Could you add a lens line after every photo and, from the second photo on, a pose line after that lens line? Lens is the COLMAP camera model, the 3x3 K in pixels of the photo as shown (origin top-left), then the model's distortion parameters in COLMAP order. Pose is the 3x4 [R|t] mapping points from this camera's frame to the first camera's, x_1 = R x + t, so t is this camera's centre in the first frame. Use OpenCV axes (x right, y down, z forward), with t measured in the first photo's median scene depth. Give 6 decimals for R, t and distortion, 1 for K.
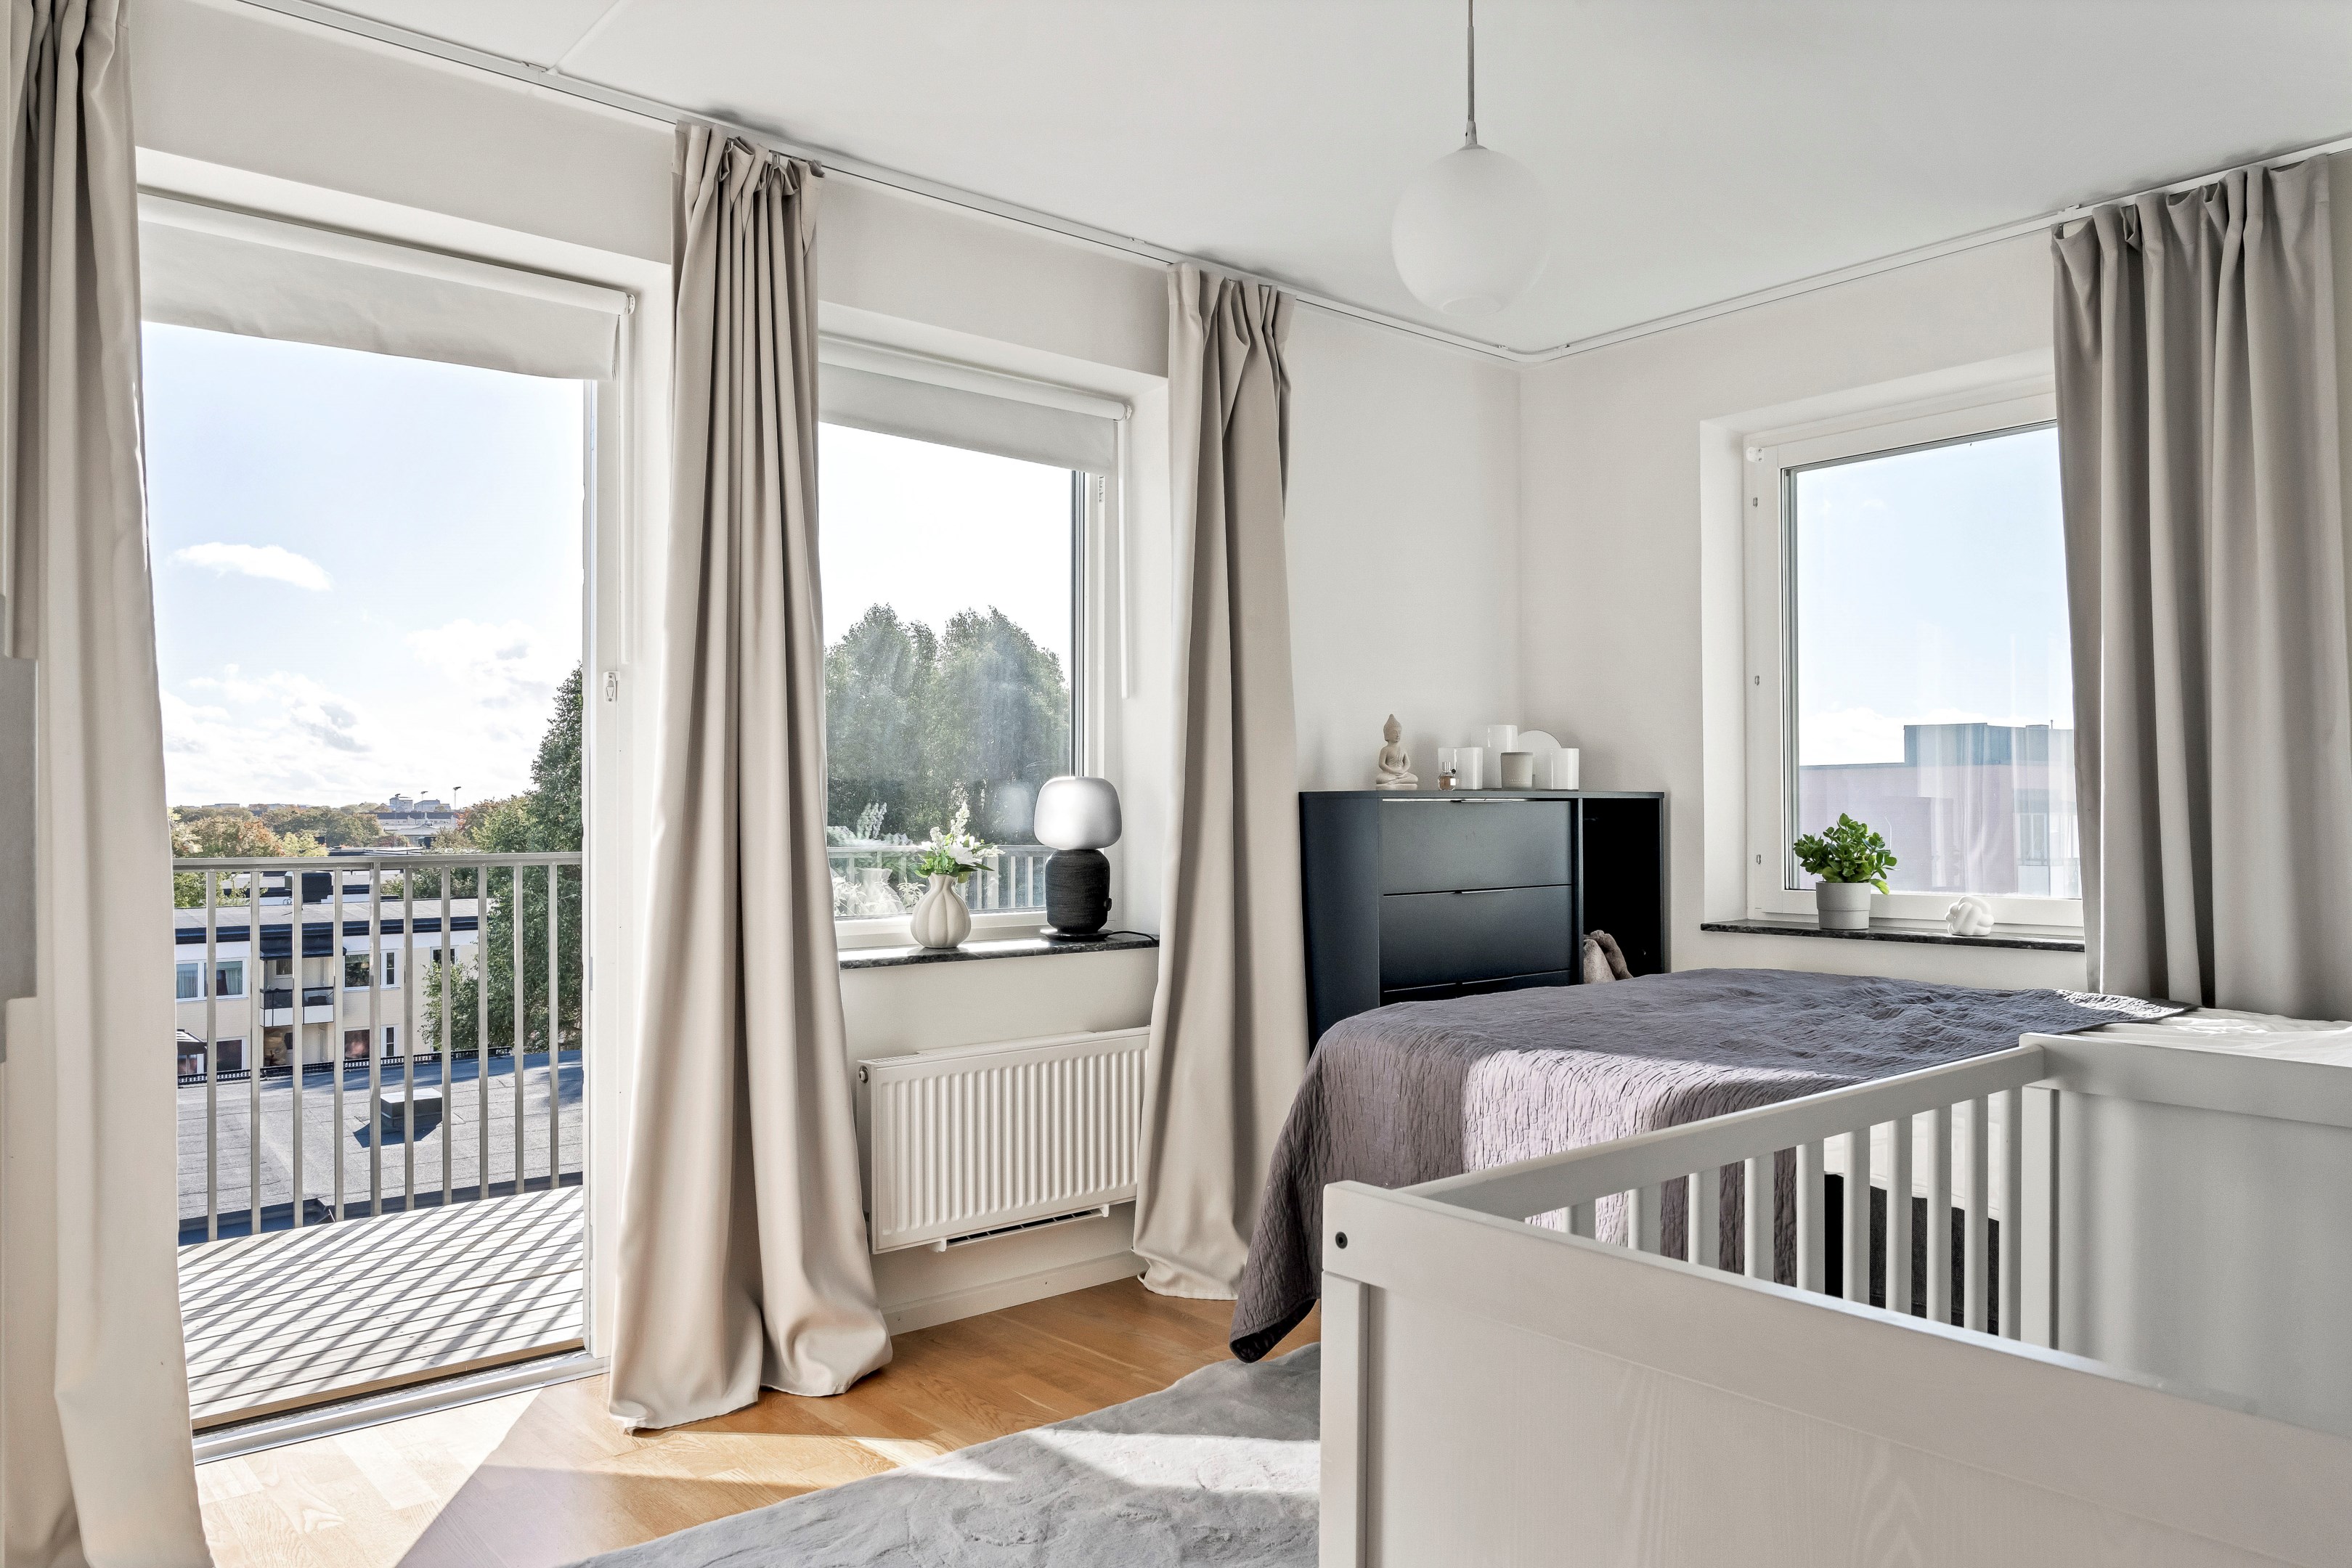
lens RADIAL K [[1594.1, 0, 1175.3], [0, 1594.1, 816.7], [0, 0, 1]] dist [-0.000715, -0.002702]
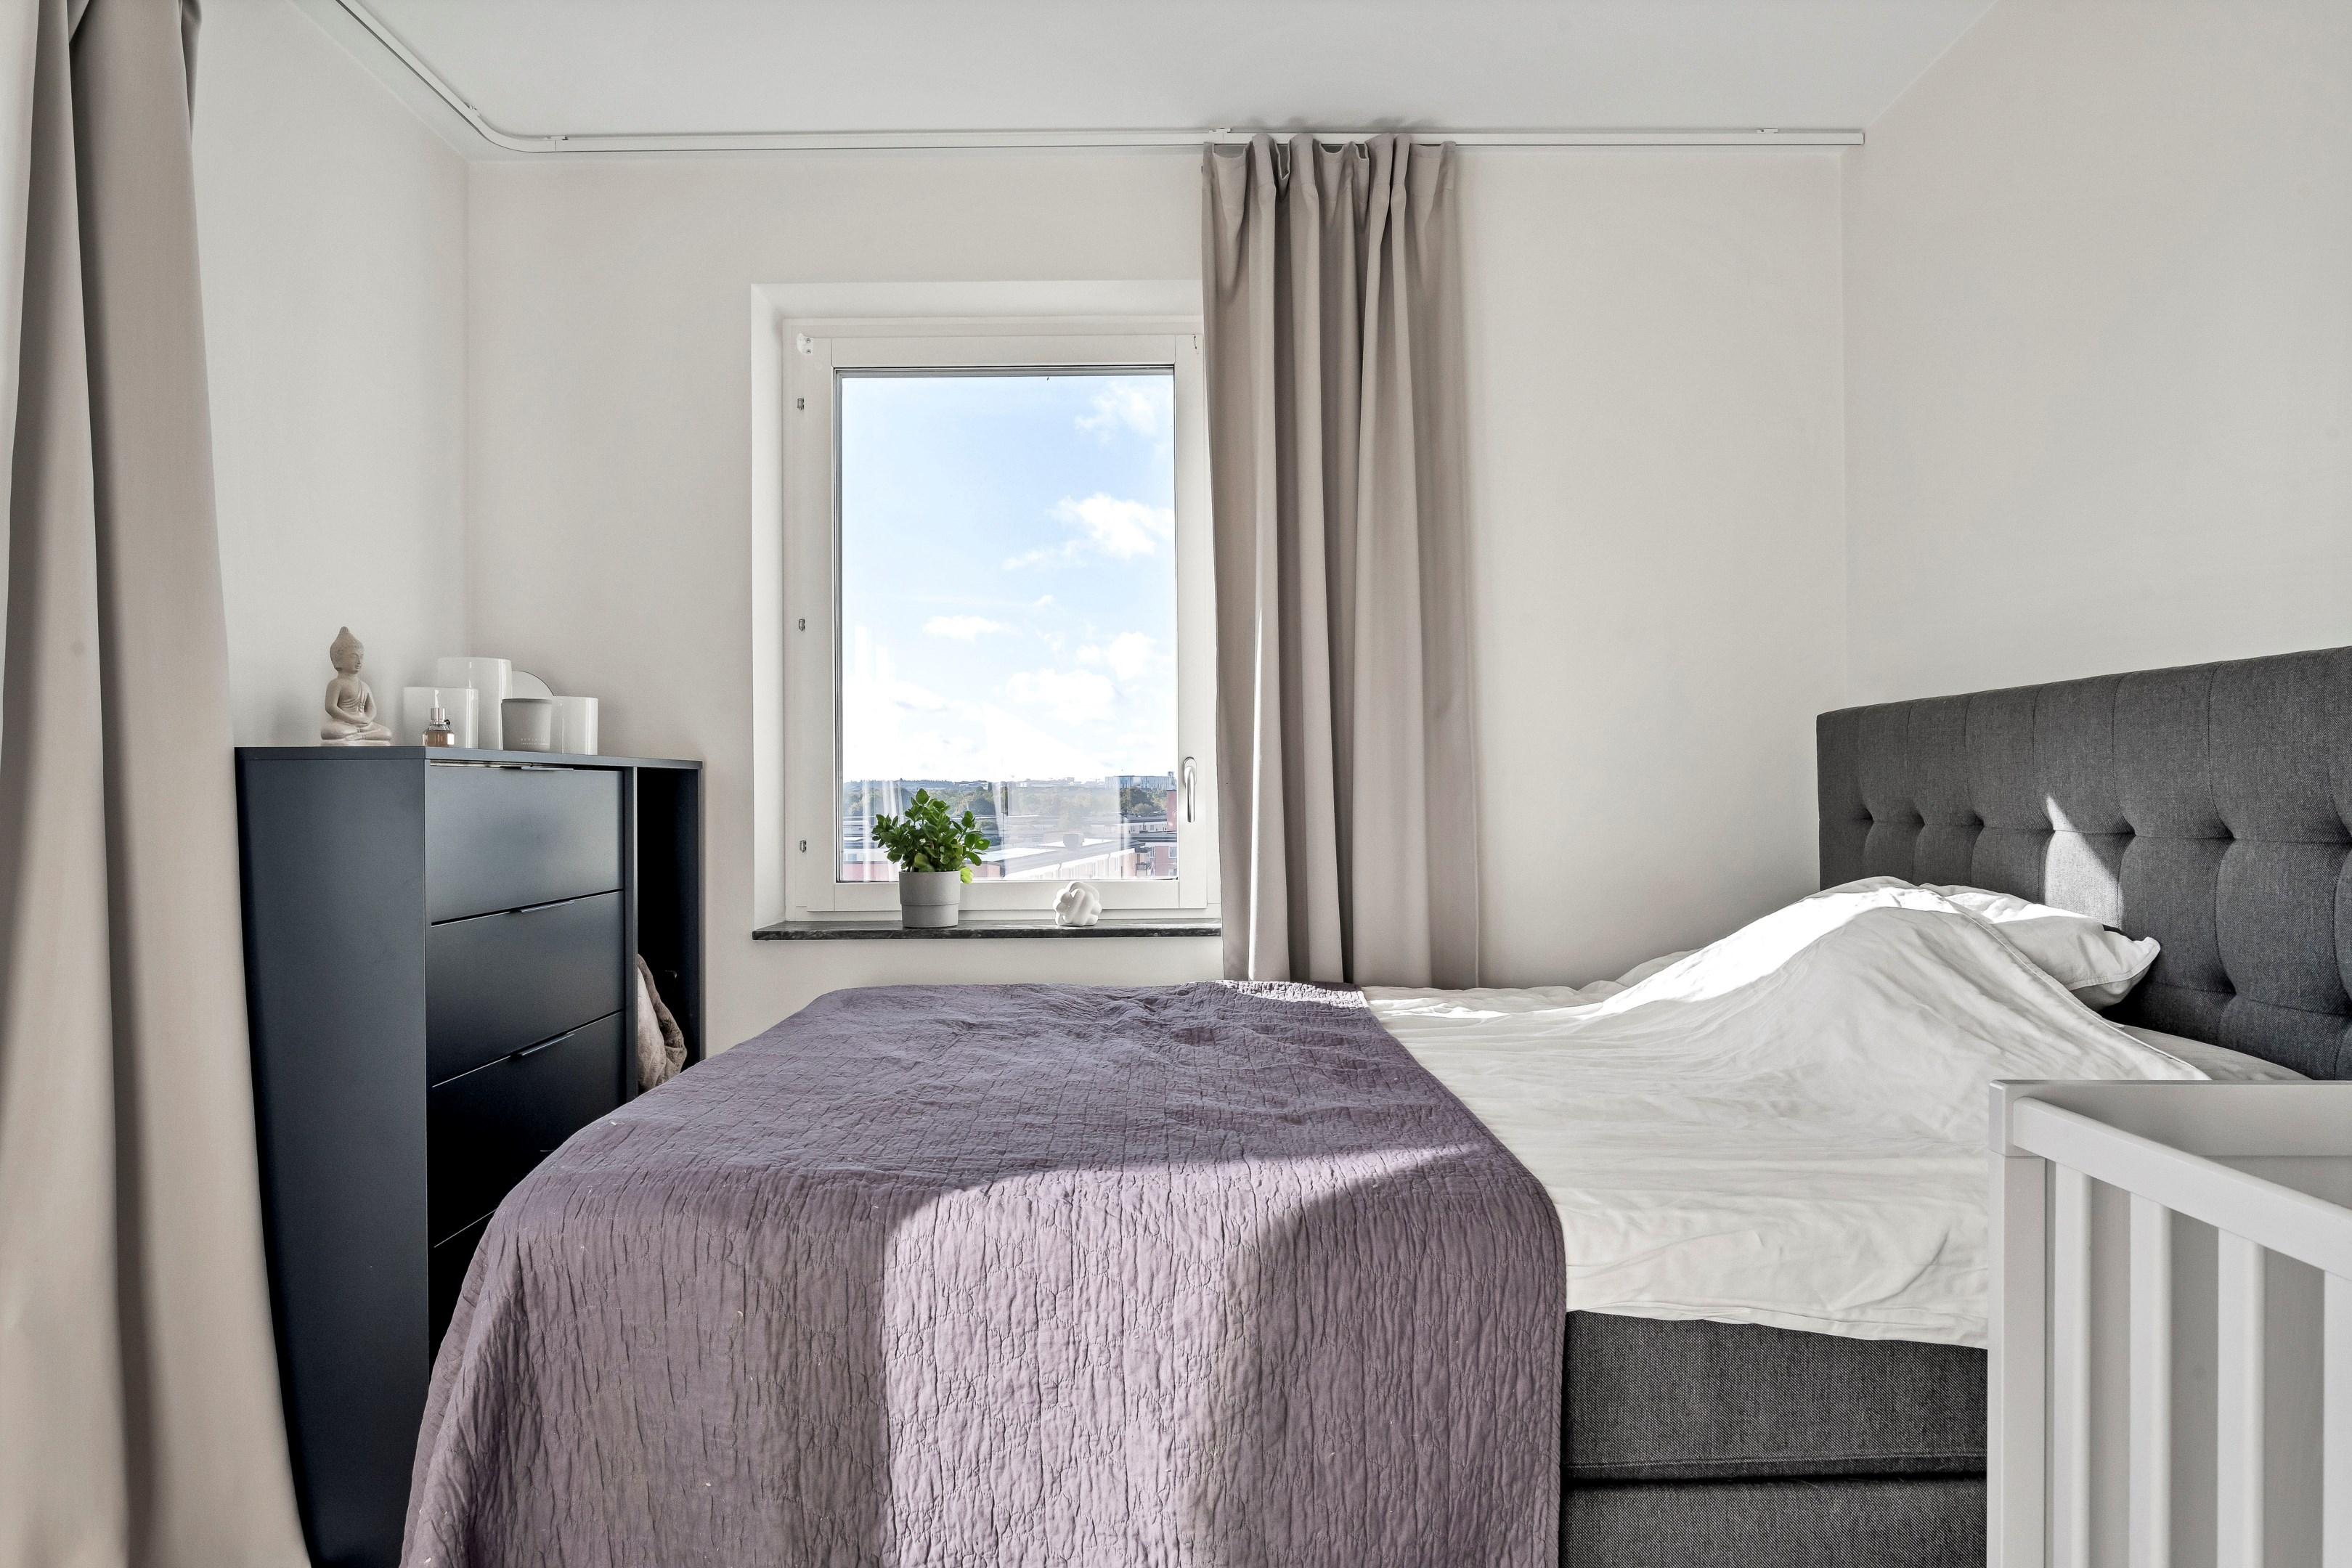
lens RADIAL K [[1502.1, 0, 1177.3], [0, 1502.1, 795.7], [0, 0, 1]] dist [-0.030932, -0.000744]
pose [[0.646714, -0.002017, 0.762730, -0.103877], [0.005776, 0.999981, -0.002252, 0.004552], [-0.762710, 0.005862, 0.646714, 0.418522]]
